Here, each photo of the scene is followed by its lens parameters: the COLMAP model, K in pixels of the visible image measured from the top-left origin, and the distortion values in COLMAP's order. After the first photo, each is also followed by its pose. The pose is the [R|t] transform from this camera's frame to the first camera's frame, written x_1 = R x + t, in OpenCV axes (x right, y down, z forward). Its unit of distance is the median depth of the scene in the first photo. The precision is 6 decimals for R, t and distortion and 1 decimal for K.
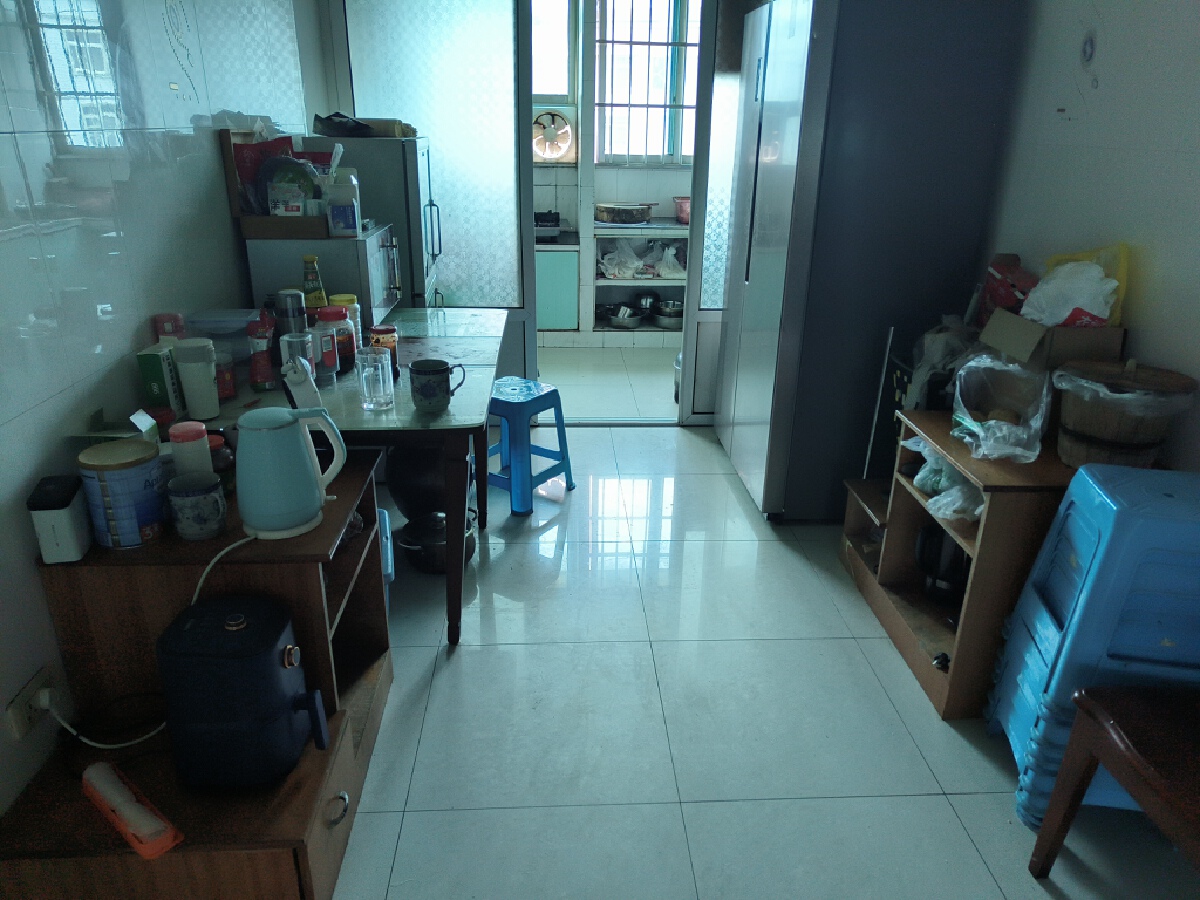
lens RADIAL K [[831.3, 0, 601.7], [0, 831.3, 455.0], [0, 0, 1]] dist [0.009324, 0.000438]
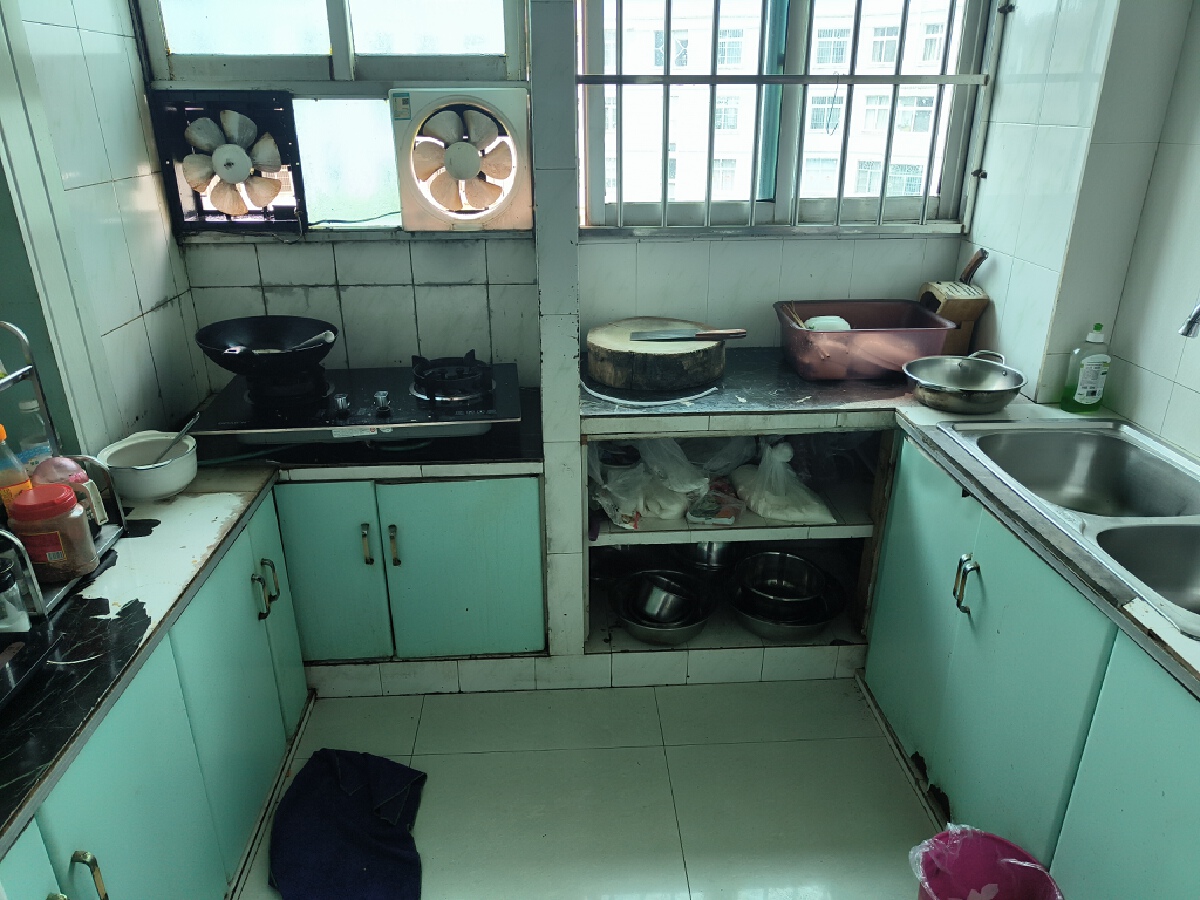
lens RADIAL K [[831.3, 0, 598.4], [0, 831.3, 446.4], [0, 0, 1]] dist [0.009324, 0.000438]
pose [[0.999779, -0.020271, -0.005578, 0.000630], [0.020359, 0.999660, 0.016288, -0.256280], [0.005246, -0.016398, 0.999852, 0.609956]]
